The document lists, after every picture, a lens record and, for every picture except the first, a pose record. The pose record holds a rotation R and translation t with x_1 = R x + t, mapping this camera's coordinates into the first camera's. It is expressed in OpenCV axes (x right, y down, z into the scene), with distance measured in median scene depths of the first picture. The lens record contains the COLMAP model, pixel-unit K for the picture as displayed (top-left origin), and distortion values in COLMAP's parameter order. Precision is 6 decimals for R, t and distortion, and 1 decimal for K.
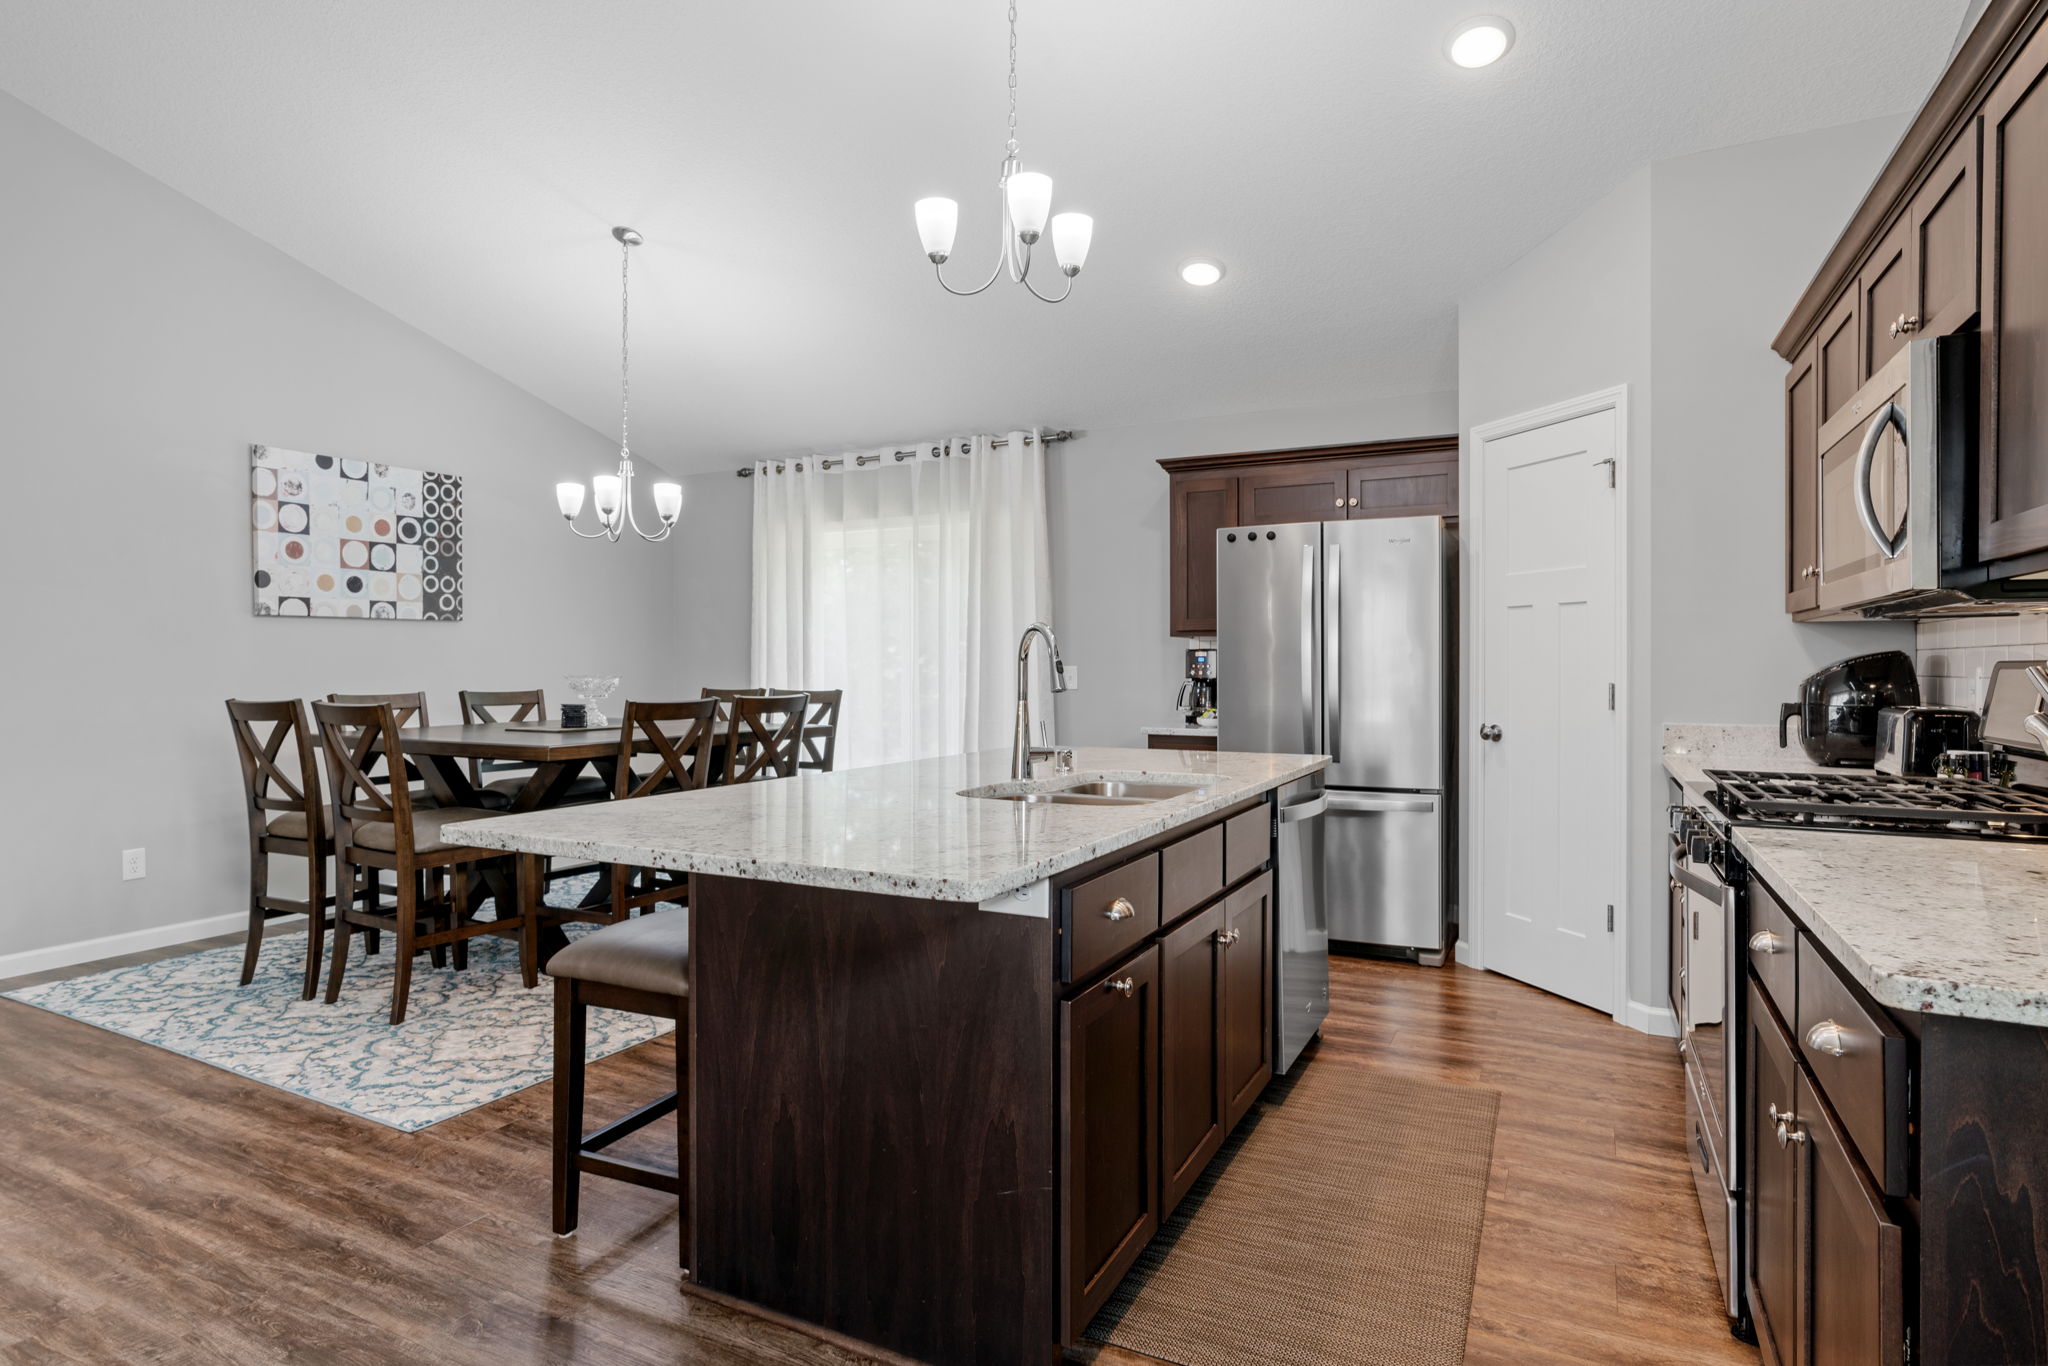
lens RADIAL K [[1075.1, 0, 1024.3], [0, 1075.1, 676.2], [0, 0, 1]] dist [-0.001774, -0.000390]
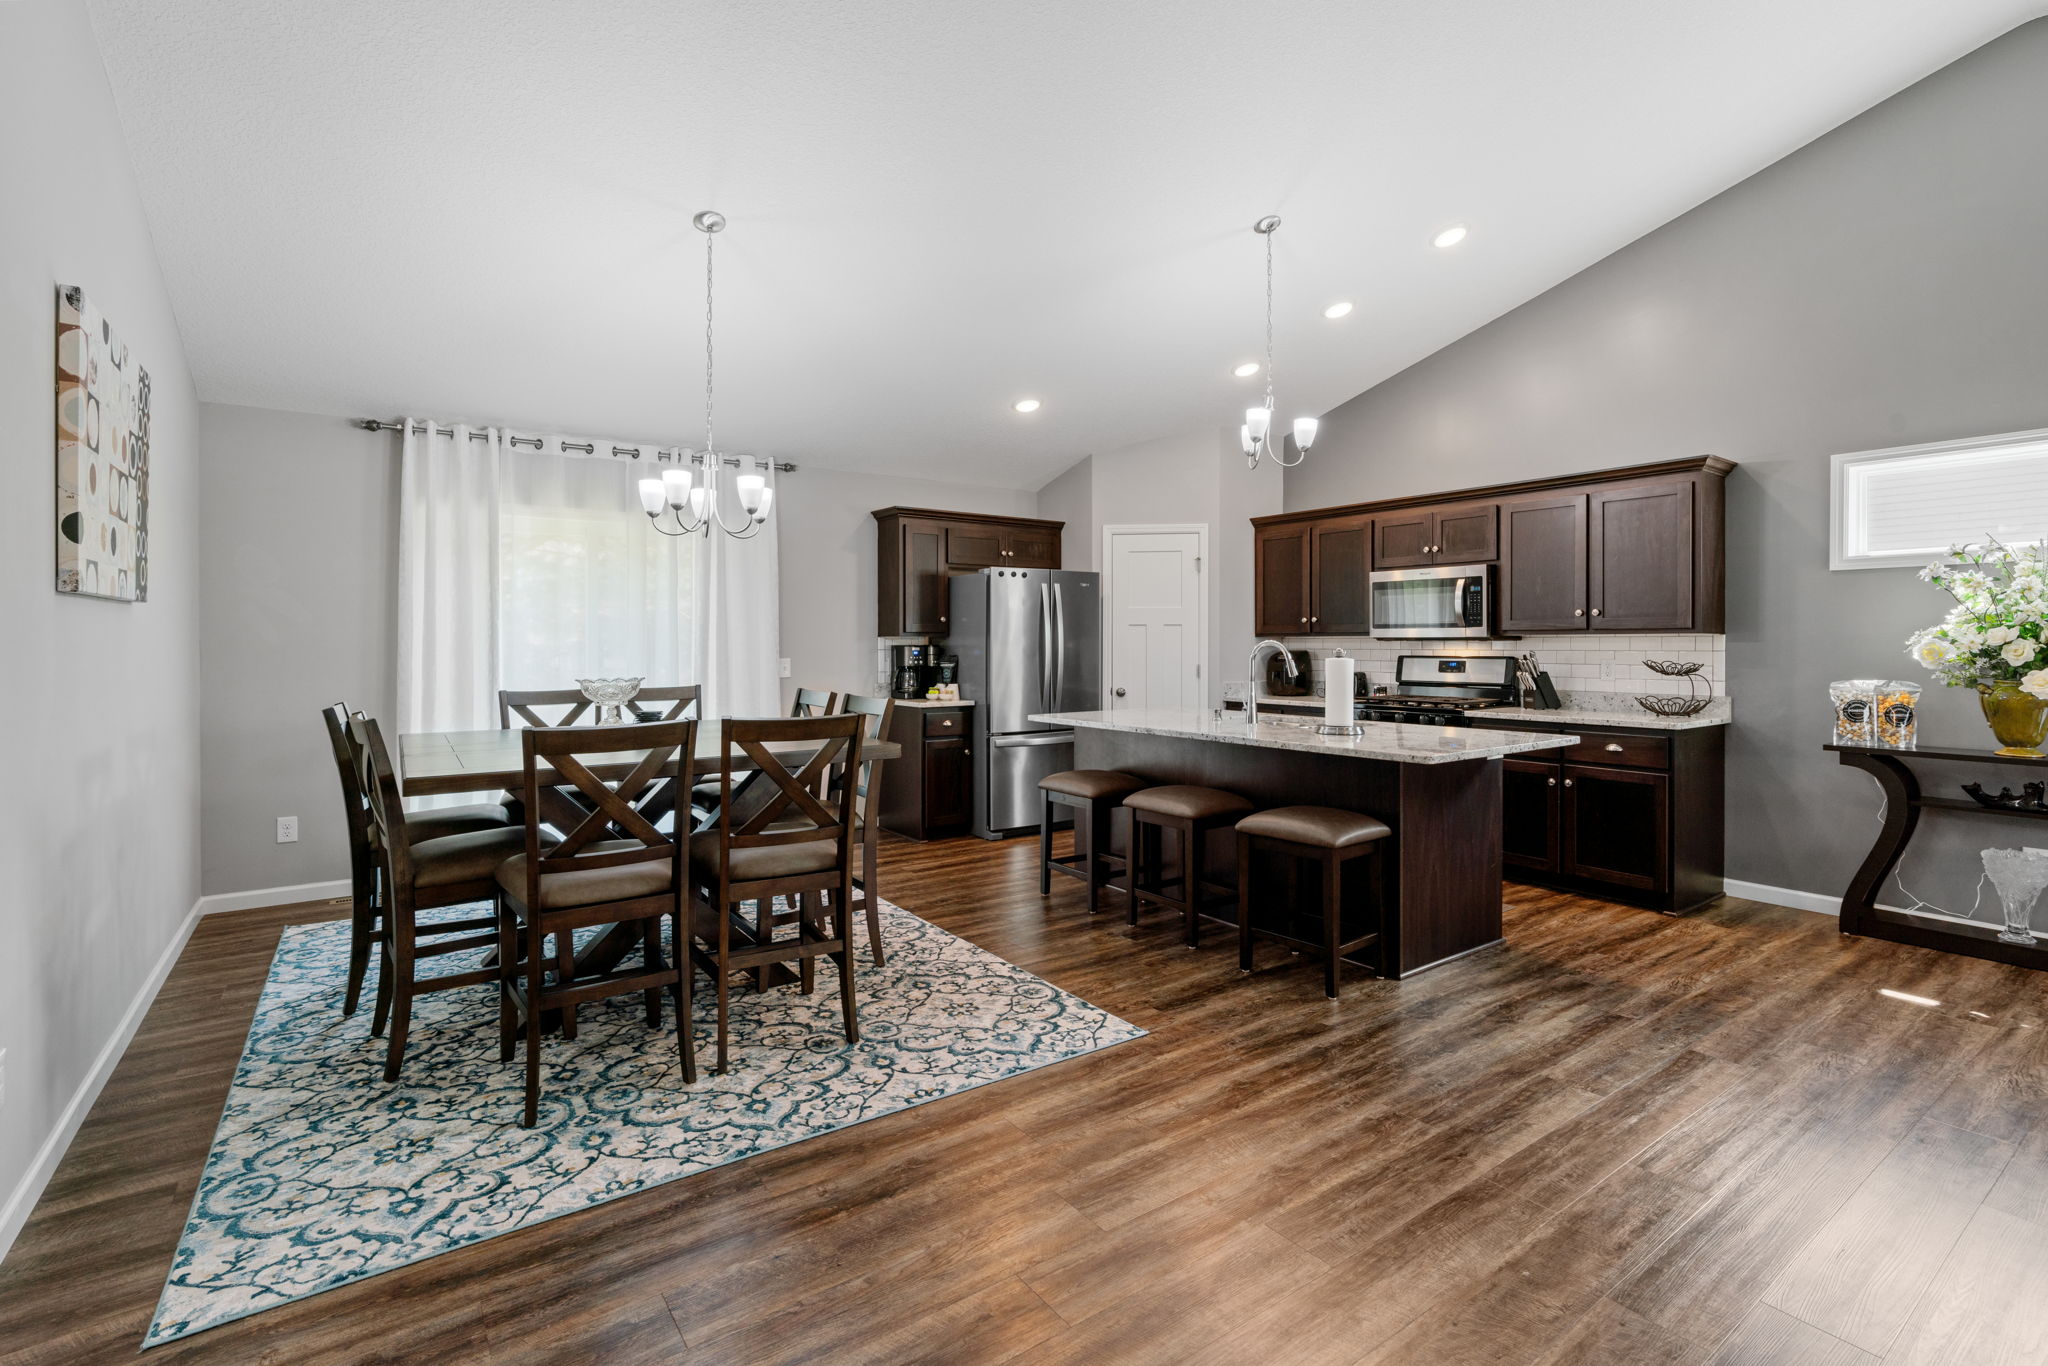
lens RADIAL K [[934.4, 0, 1021.4], [0, 934.4, 642.7], [0, 0, 1]] dist [-0.013504, -0.000227]
pose [[0.463351, 0.000356, 0.886175, -1.328563], [0.009455, 0.999941, -0.005345, -0.032210], [-0.886125, 0.010856, 0.463320, 0.497897]]
